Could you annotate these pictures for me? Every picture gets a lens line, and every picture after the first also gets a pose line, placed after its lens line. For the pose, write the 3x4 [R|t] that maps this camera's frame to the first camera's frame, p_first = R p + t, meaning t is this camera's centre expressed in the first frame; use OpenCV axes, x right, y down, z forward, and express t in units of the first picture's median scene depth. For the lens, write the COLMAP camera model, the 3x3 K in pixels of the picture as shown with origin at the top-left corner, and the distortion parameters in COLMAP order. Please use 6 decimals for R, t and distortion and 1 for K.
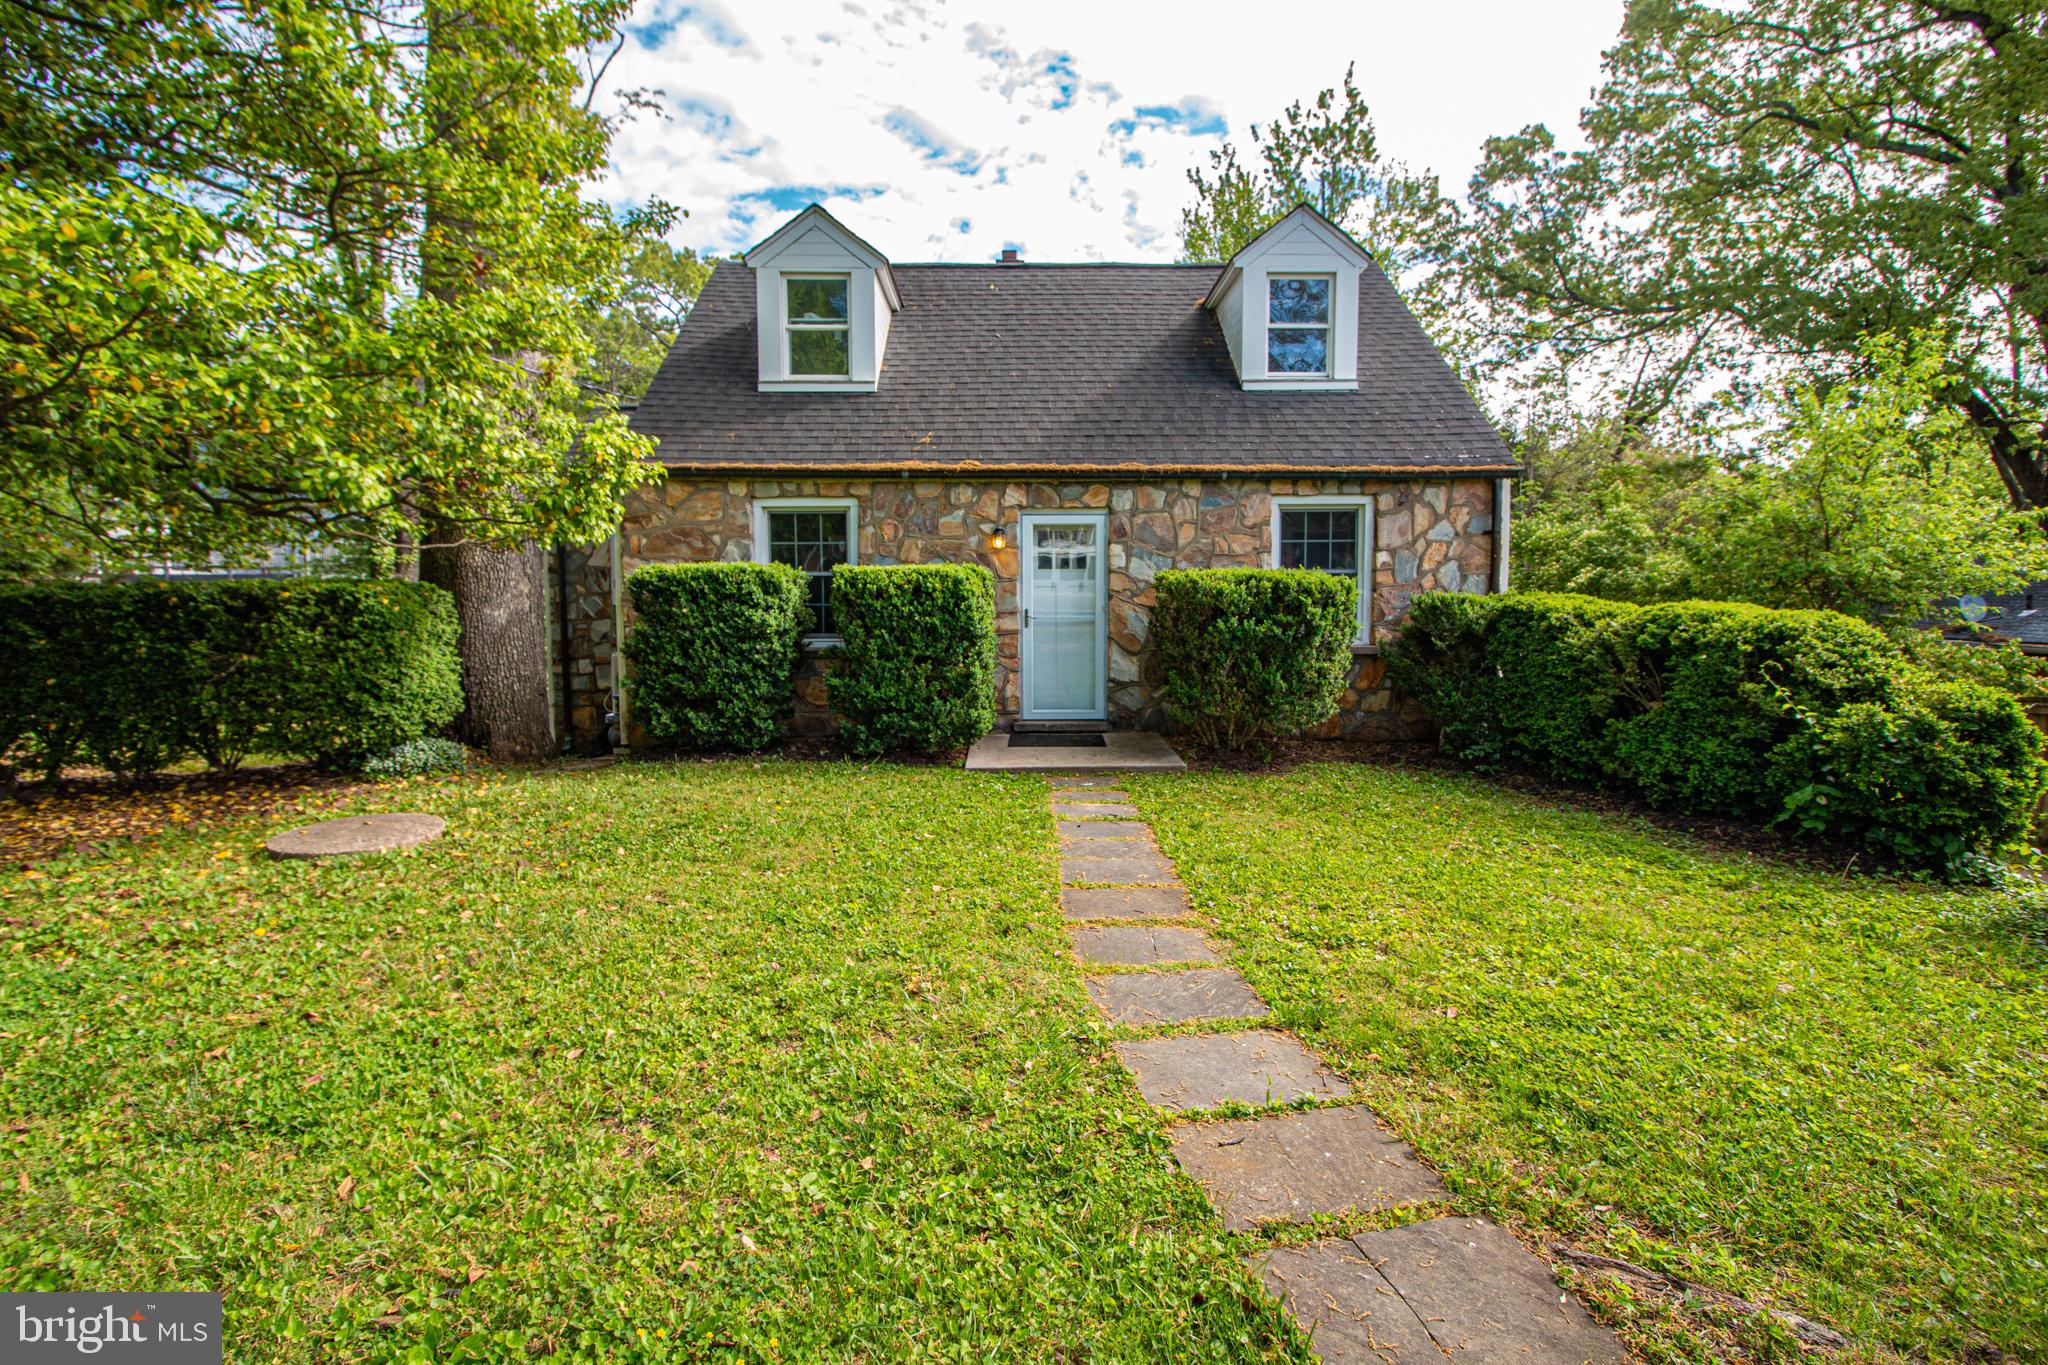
lens RADIAL K [[938.4, 0, 1021.4], [0, 938.4, 660.9], [0, 0, 1]] dist [-0.004527, -0.011775]
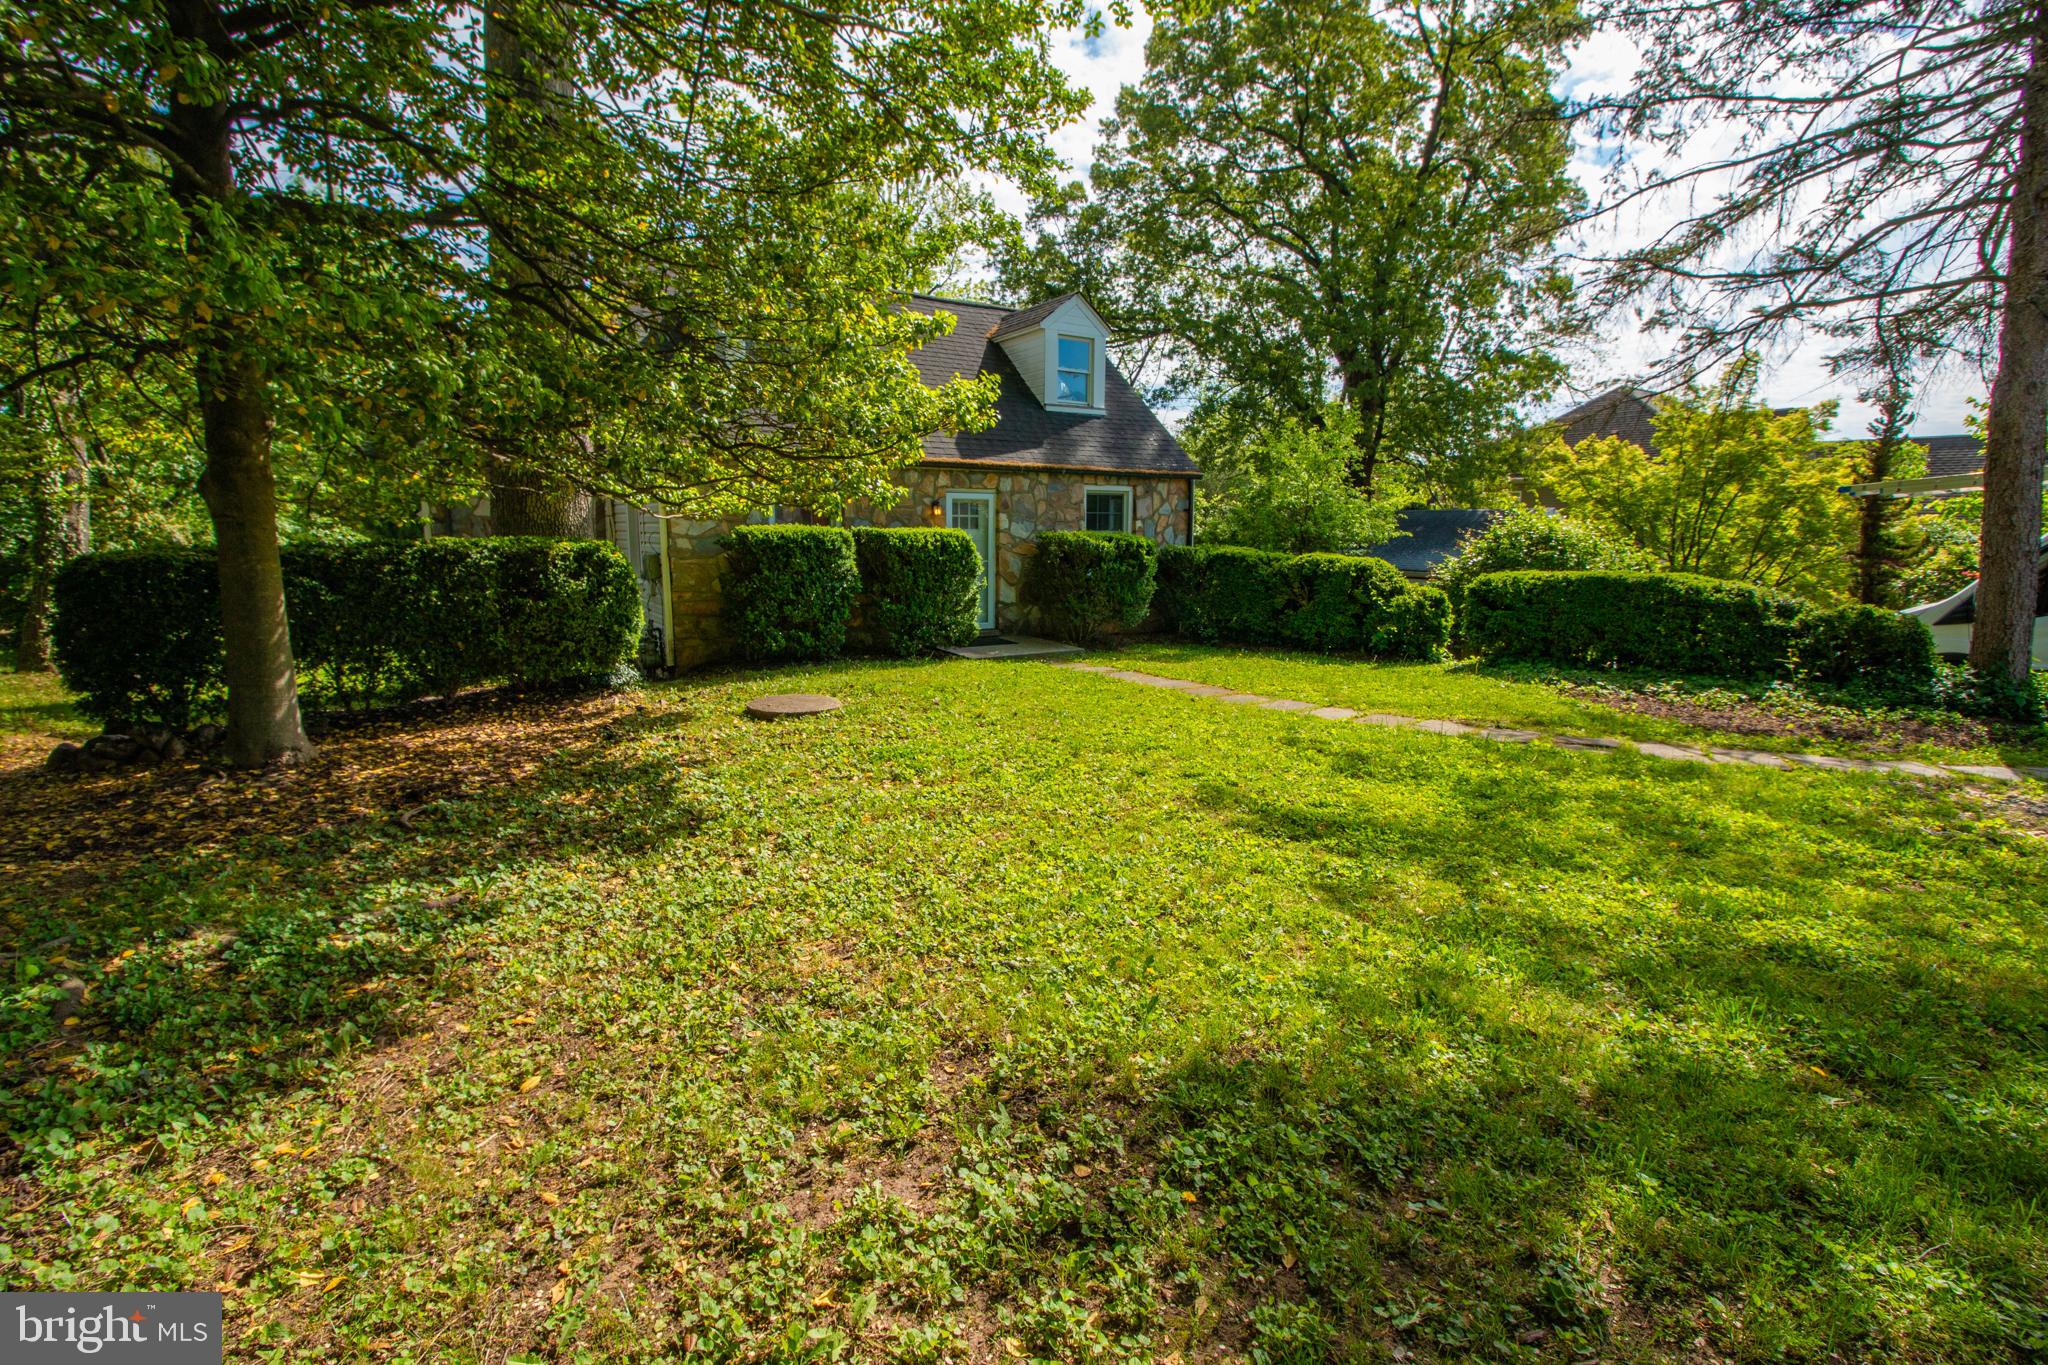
lens RADIAL K [[938.4, 0, 1021.4], [0, 938.4, 660.9], [0, 0, 1]] dist [-0.004527, -0.011775]
pose [[0.846411, -0.066607, 0.528349, -0.706419], [0.028414, 0.996382, 0.080092, -0.005920], [-0.531772, -0.052778, 0.845241, -0.328930]]
